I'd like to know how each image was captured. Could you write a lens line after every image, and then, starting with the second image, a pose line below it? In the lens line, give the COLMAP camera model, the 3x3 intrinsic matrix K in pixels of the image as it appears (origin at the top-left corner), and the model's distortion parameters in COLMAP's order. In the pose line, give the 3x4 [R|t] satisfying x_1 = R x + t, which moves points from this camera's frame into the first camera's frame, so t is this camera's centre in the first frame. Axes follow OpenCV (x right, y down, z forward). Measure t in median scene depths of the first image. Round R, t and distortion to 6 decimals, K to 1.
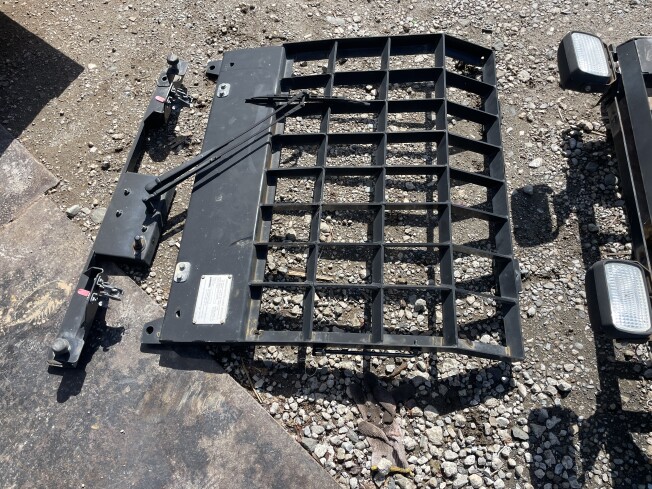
lens RADIAL K [[492.8, 0, 331.5], [0, 492.8, 246.9], [0, 0, 1]] dist [0.083202, -0.107750]
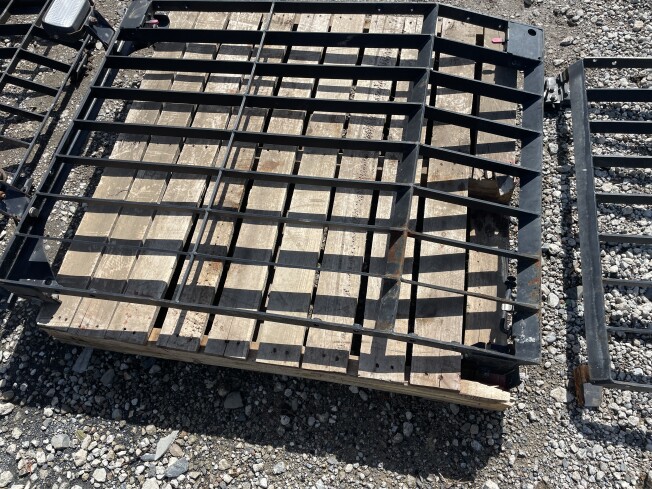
lens RADIAL K [[492.8, 0, 329.0], [0, 492.8, 239.4], [0, 0, 1]] dist [0.083202, -0.107750]
pose [[0.995498, 0.070562, -0.063288, 1.232618], [-0.070932, 0.997475, -0.003608, 0.131796], [0.062873, 0.008081, 0.997989, -0.175229]]
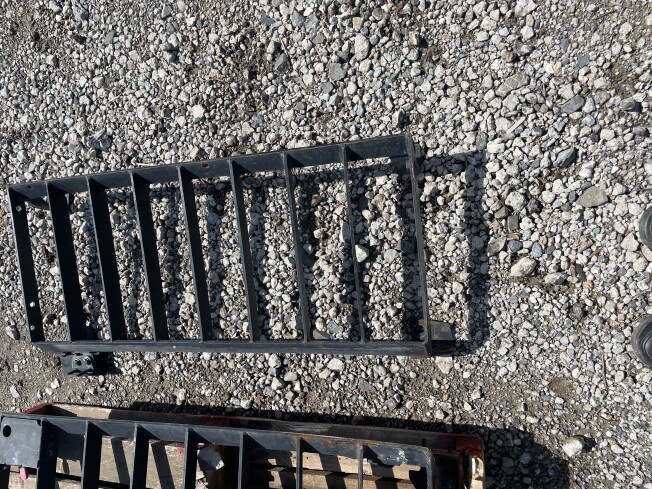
lens RADIAL K [[492.8, 0, 326.6], [0, 492.8, 247.3], [0, 0, 1]] dist [0.083202, -0.107750]
pose [[-0.118281, -0.991761, 0.049185, 1.790528], [0.984545, -0.110690, 0.135714, 0.108192], [-0.129152, 0.064477, 0.989526, -0.003734]]
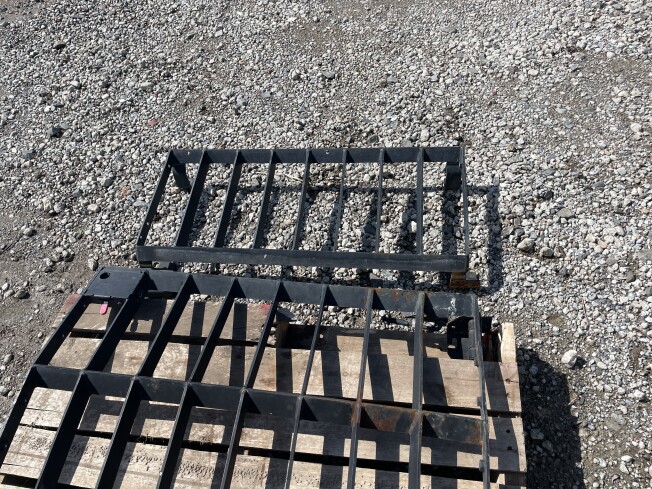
lens RADIAL K [[492.8, 0, 324.4], [0, 492.8, 246.5], [0, 0, 1]] dist [0.083202, -0.107750]
pose [[0.060504, -0.775132, 0.628896, 1.013275], [0.938899, 0.258068, 0.227748, -0.189686], [-0.338833, 0.576690, 0.743385, 0.018224]]
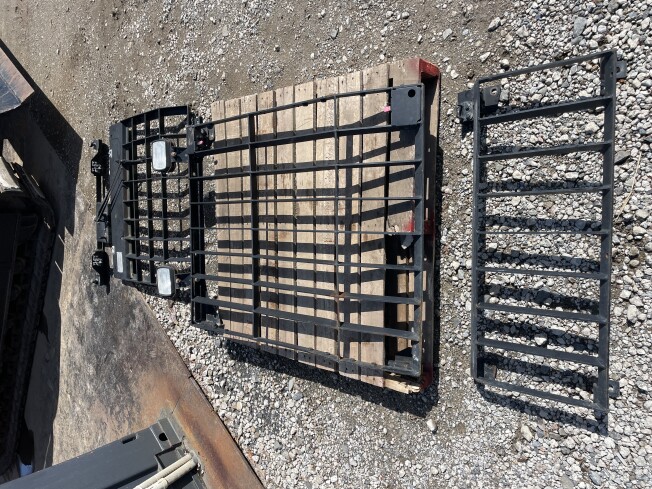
lens RADIAL K [[492.8, 0, 324.0], [0, 492.8, 244.2], [0, 0, 1]] dist [0.083202, -0.107750]
pose [[0.792363, -0.045606, -0.608342, 2.153399], [0.326353, 0.874201, 0.359536, -0.554141], [0.515416, -0.483418, 0.707569, -0.233992]]
